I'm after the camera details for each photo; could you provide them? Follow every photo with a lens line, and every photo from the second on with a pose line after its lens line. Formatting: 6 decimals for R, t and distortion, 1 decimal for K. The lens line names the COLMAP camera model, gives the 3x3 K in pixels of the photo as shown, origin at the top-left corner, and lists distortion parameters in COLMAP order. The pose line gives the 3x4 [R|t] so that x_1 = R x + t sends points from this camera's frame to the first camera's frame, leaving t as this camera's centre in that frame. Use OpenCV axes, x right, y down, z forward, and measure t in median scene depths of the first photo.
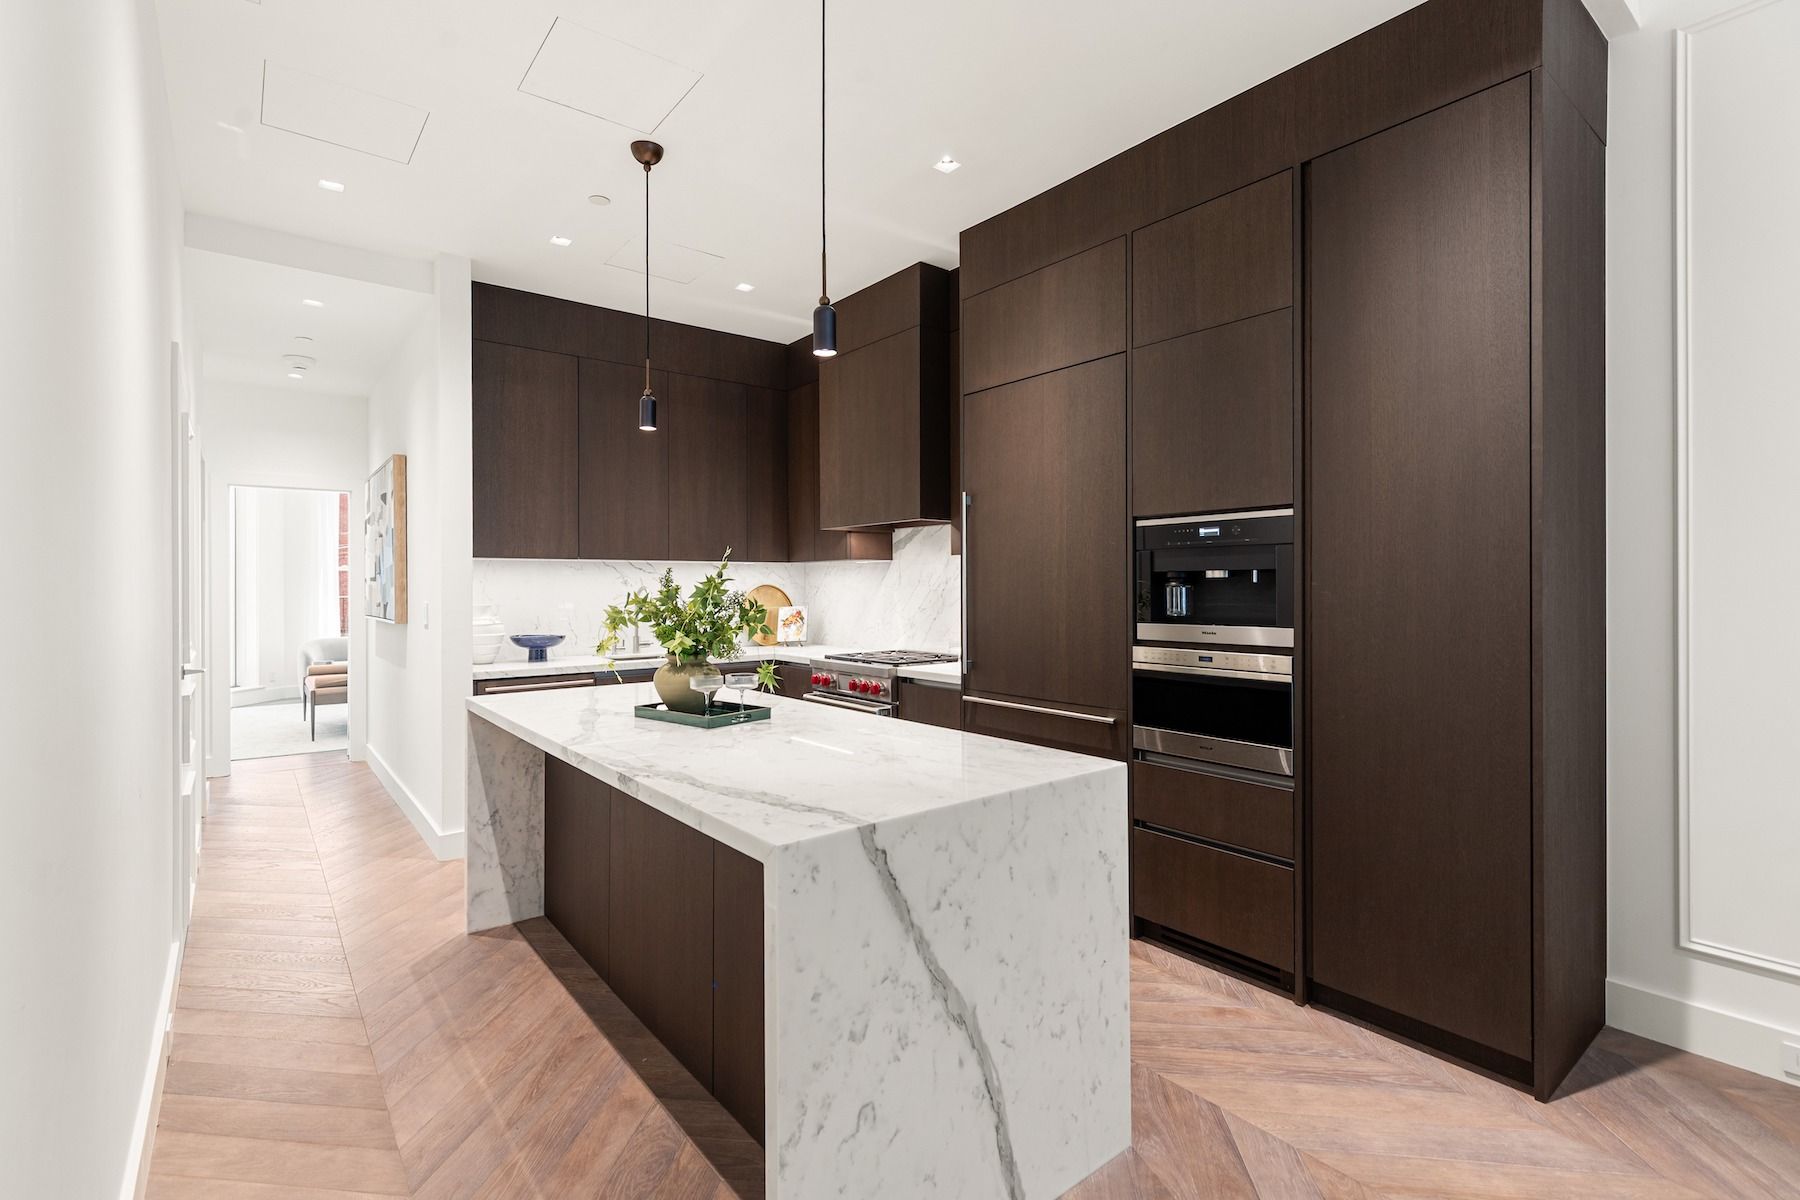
lens RADIAL K [[817.0, 0, 875.2], [0, 817.0, 579.5], [0, 0, 1]] dist [0.003865, 0.001107]
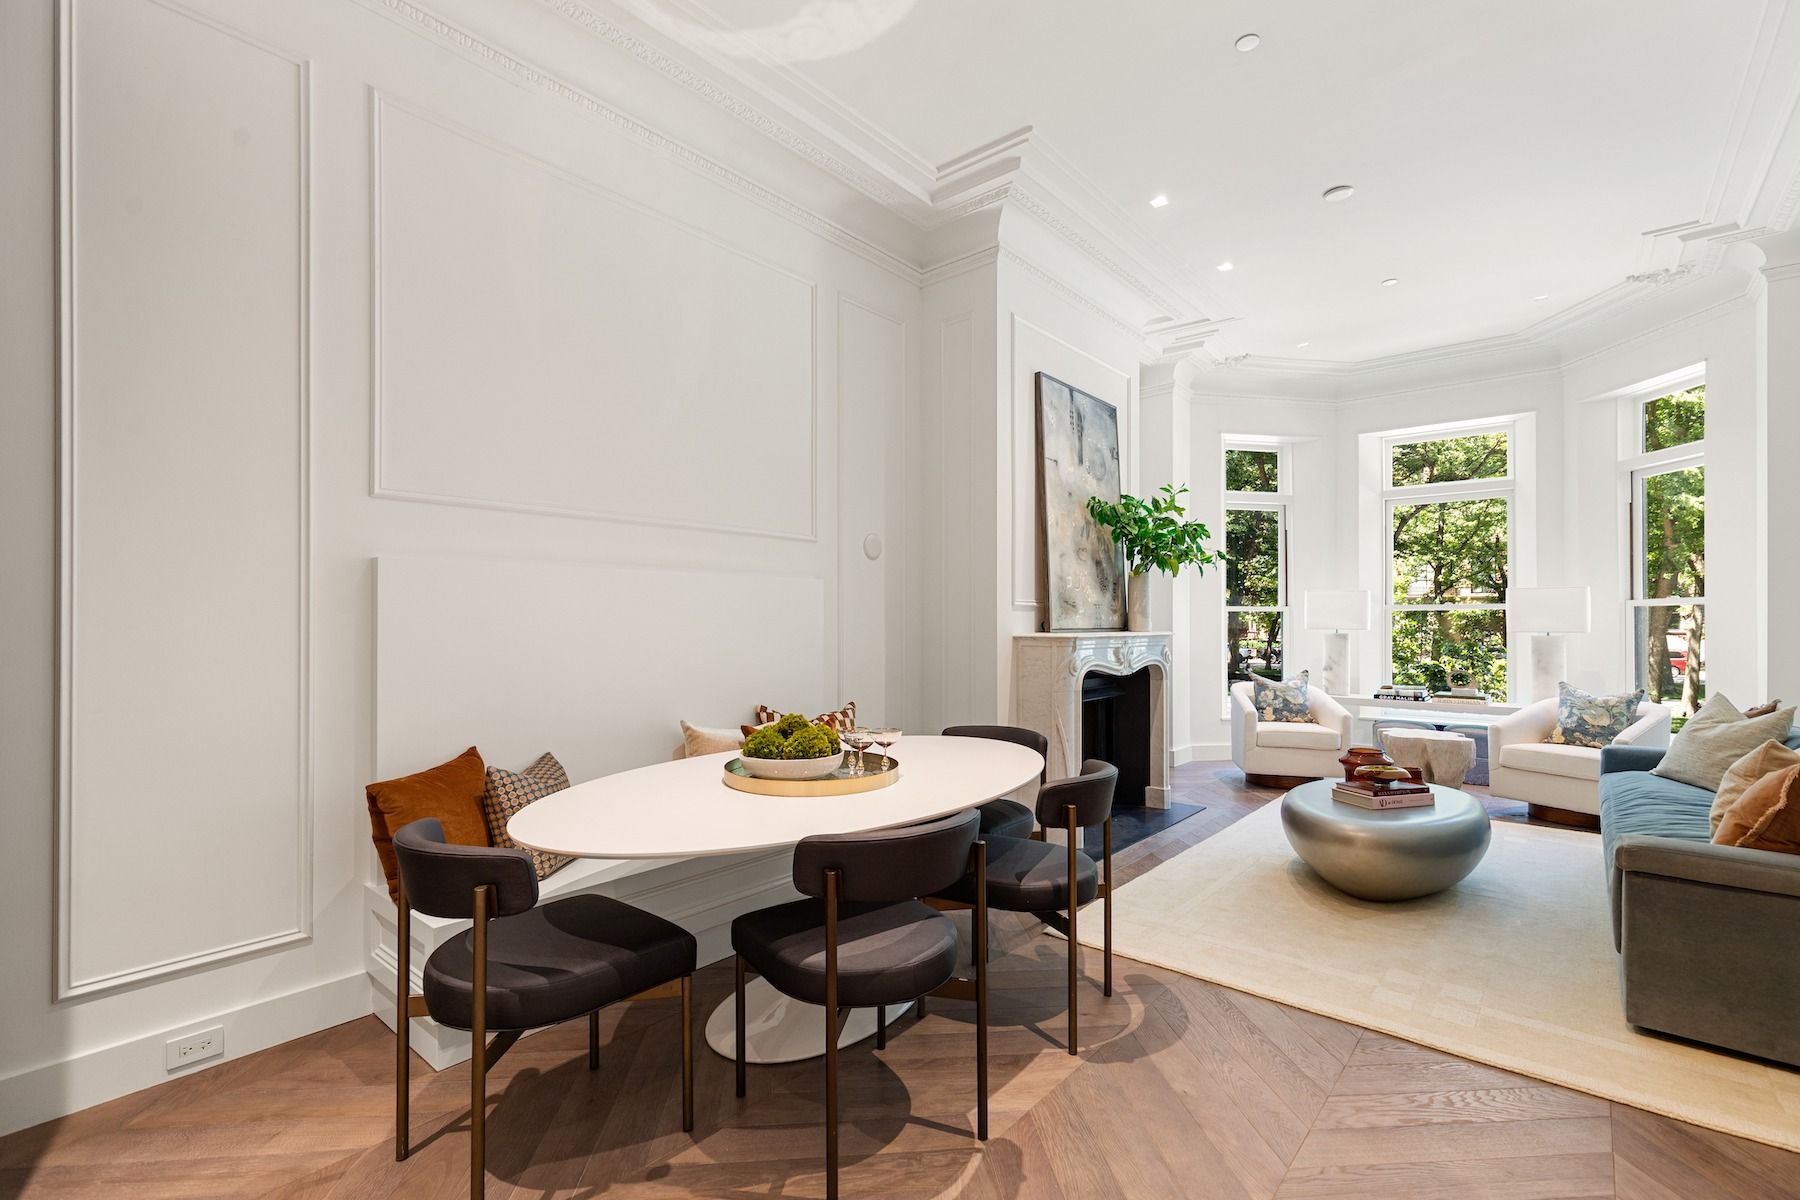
lens RADIAL K [[817.0, 0, 904.9], [0, 817.0, 613.4], [0, 0, 1]] dist [0.003865, 0.001107]
pose [[-0.217745, 0.013732, 0.975909, -0.063118], [-0.005038, 0.999872, -0.015194, 0.040197], [-0.975993, -0.008225, -0.217648, 0.279314]]
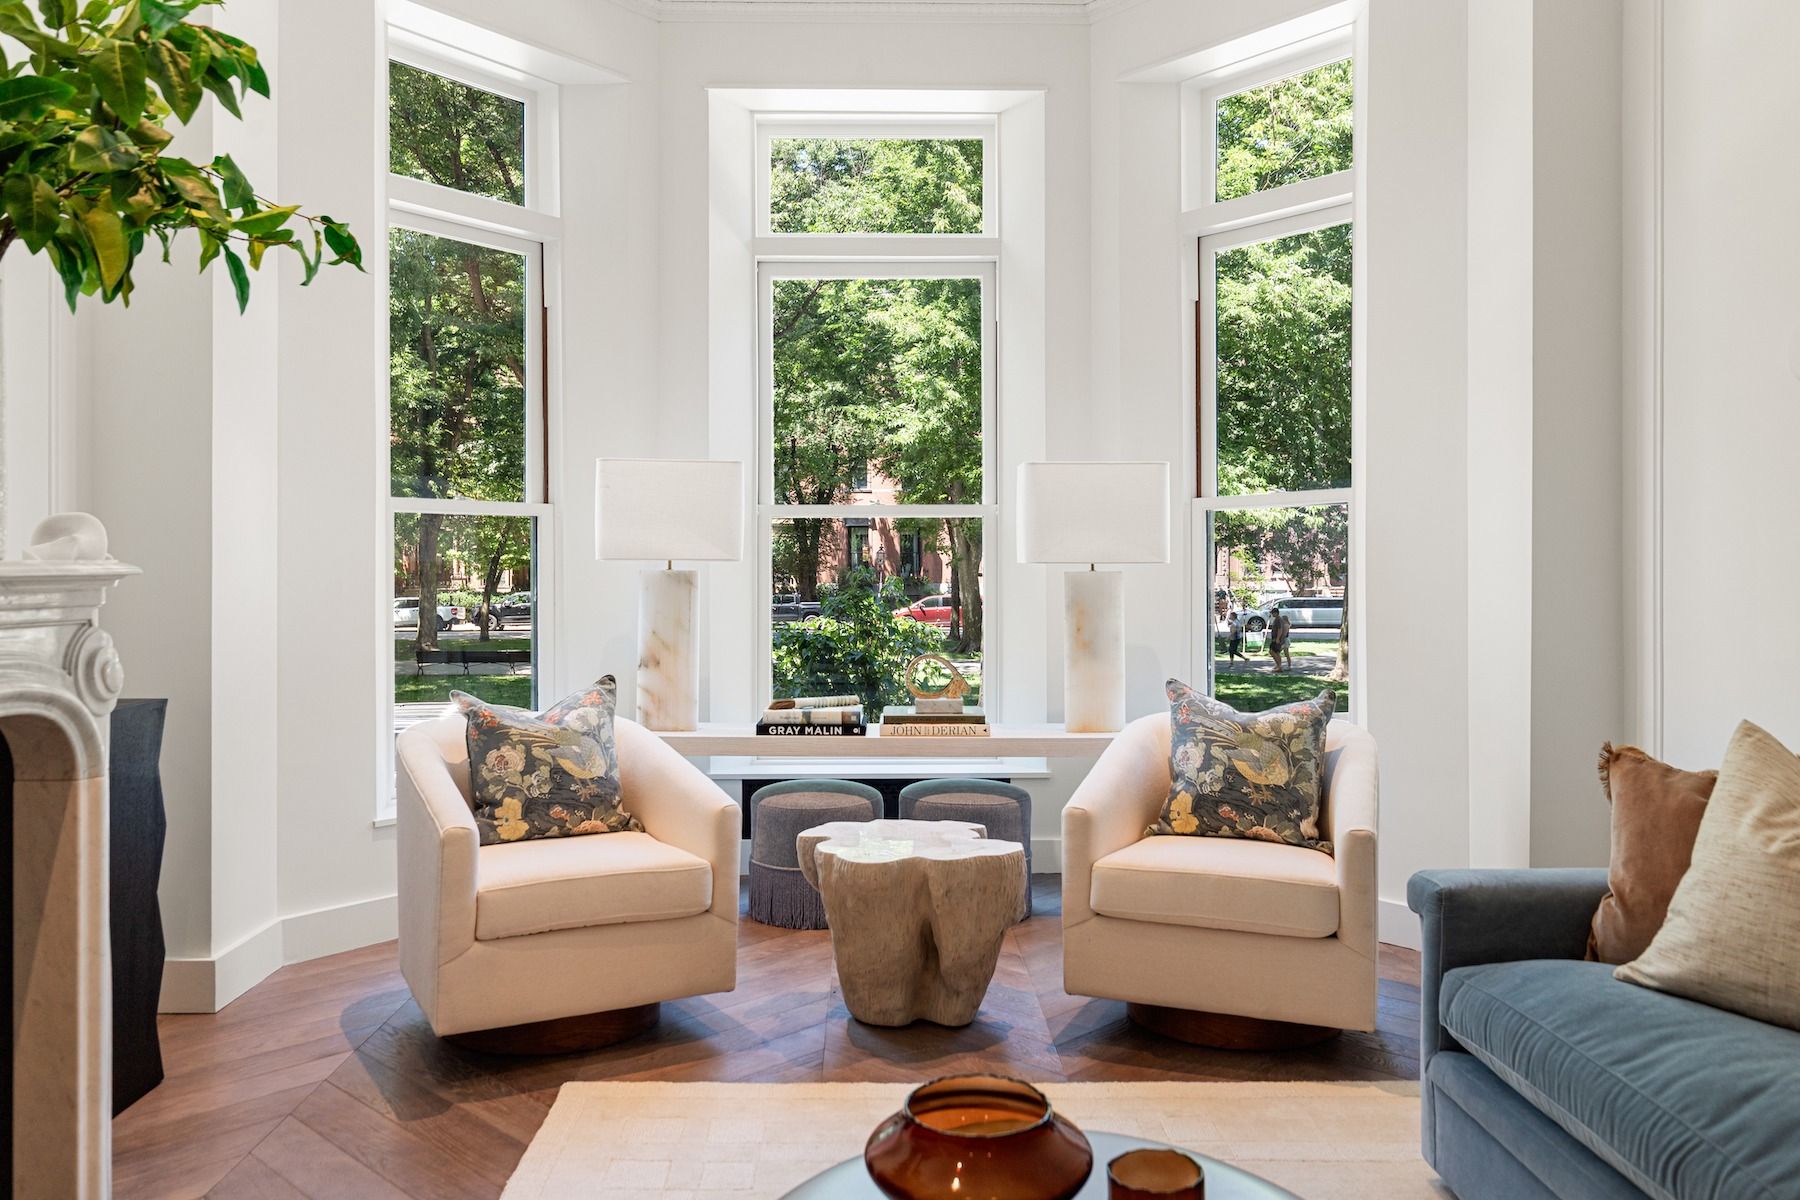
lens RADIAL K [[1329.3, 0, 871.6], [0, 1329.3, 562.1], [0, 0, 1]] dist [0.001711, 0.001873]
pose [[-0.797208, 0.005365, 0.603681, 0.949068], [0.001694, 0.999976, -0.006650, 0.056679], [-0.603702, -0.004279, -0.797198, -0.441152]]
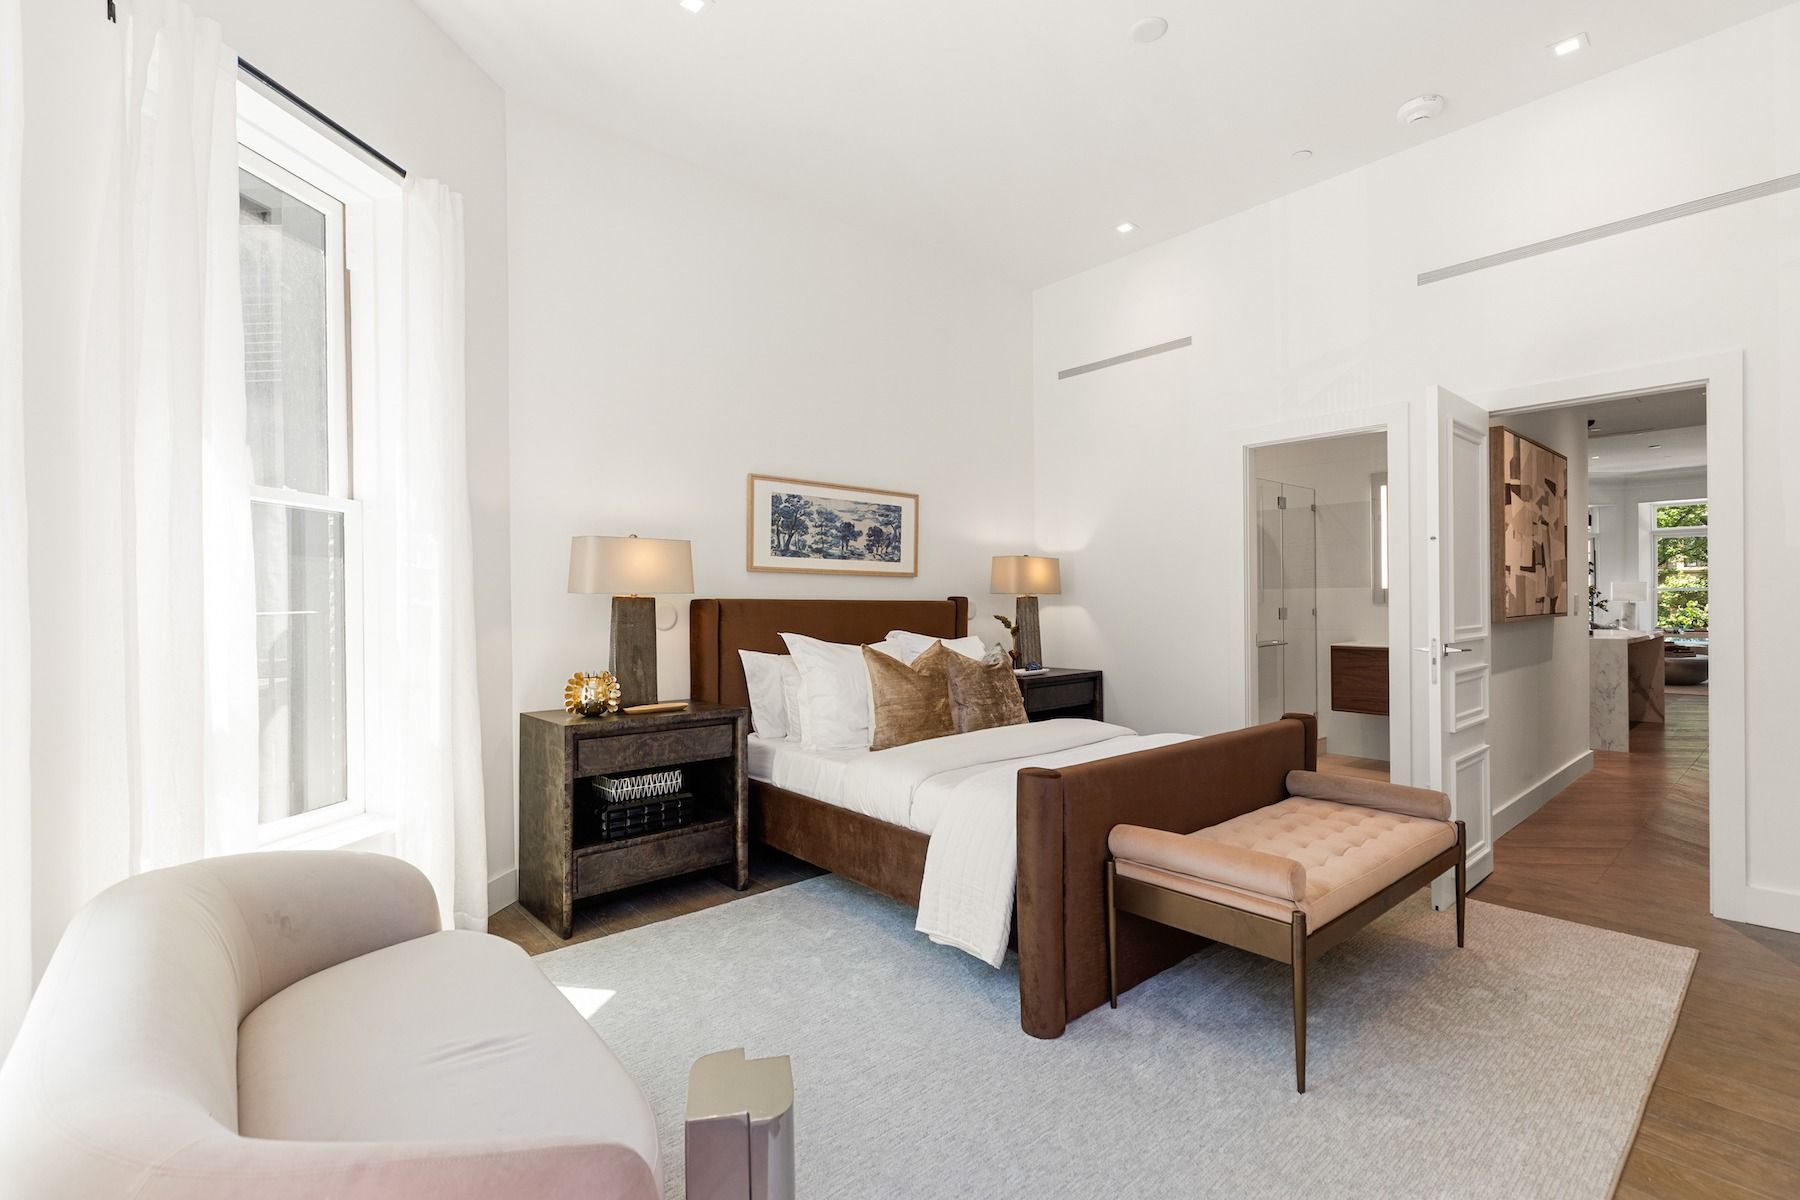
lens RADIAL K [[817.0, 0, 943.1], [0, 817.0, 595.7], [0, 0, 1]] dist [0.003865, 0.001107]
pose [[-0.091775, 0.008394, 0.995744, -2.645544], [-0.000261, 0.999964, -0.008454, 0.056703], [-0.995780, -0.001036, -0.091770, 3.218039]]
